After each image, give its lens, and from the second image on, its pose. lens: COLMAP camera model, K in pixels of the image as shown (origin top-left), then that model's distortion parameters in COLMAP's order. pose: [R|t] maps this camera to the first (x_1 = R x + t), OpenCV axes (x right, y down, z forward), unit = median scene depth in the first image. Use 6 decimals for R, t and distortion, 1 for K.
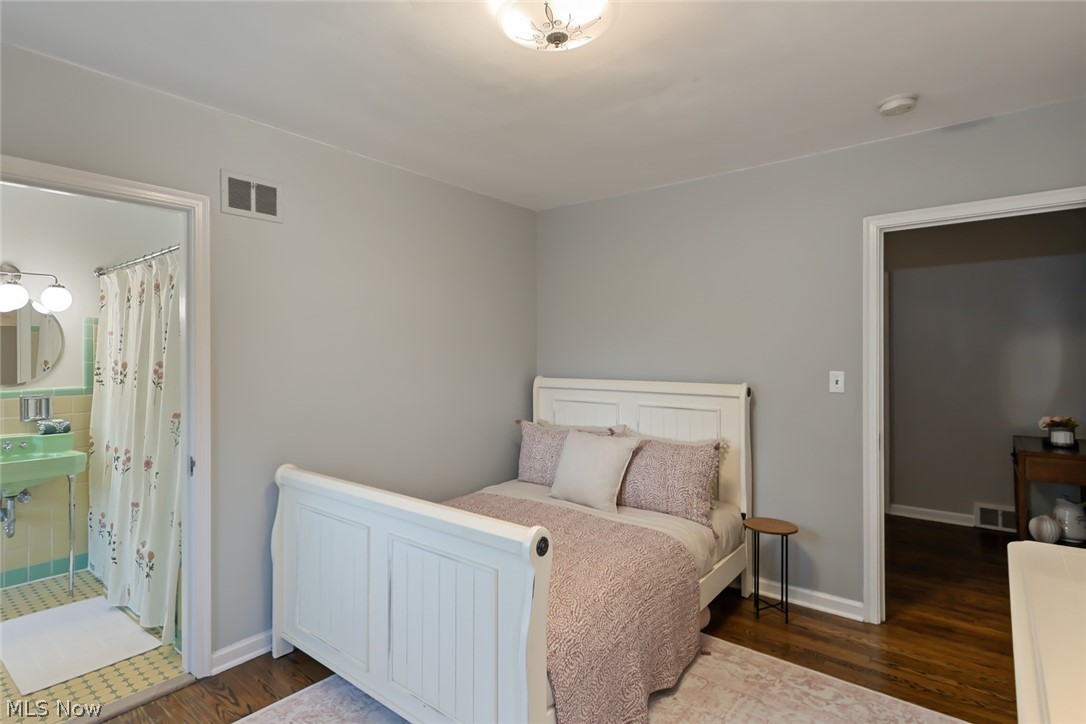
lens RADIAL K [[575.6, 0, 501.5], [0, 575.6, 356.8], [0, 0, 1]] dist [0.002703, 0.000285]
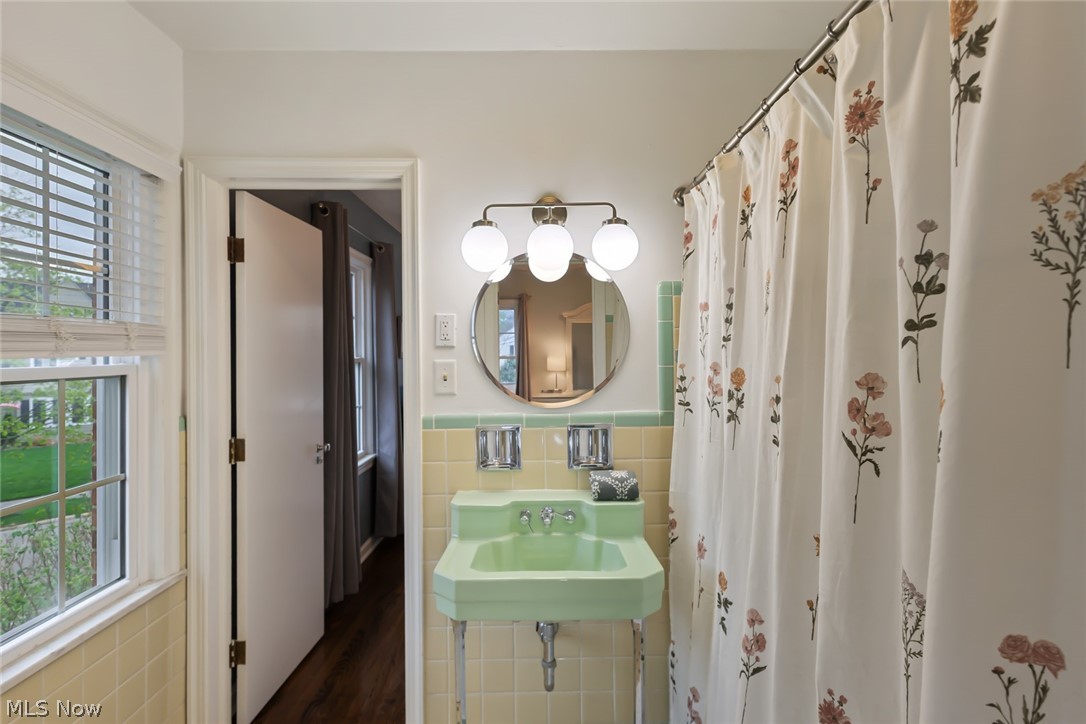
lens RADIAL K [[527.9, 0, 537.0], [0, 527.9, 336.3], [0, 0, 1]] dist [0.000394, -0.000740]
pose [[0.647546, -0.025631, -0.761596, -0.448435], [0.001196, 0.999467, -0.032620, -0.002014], [0.762026, 0.020213, 0.647231, 0.630598]]
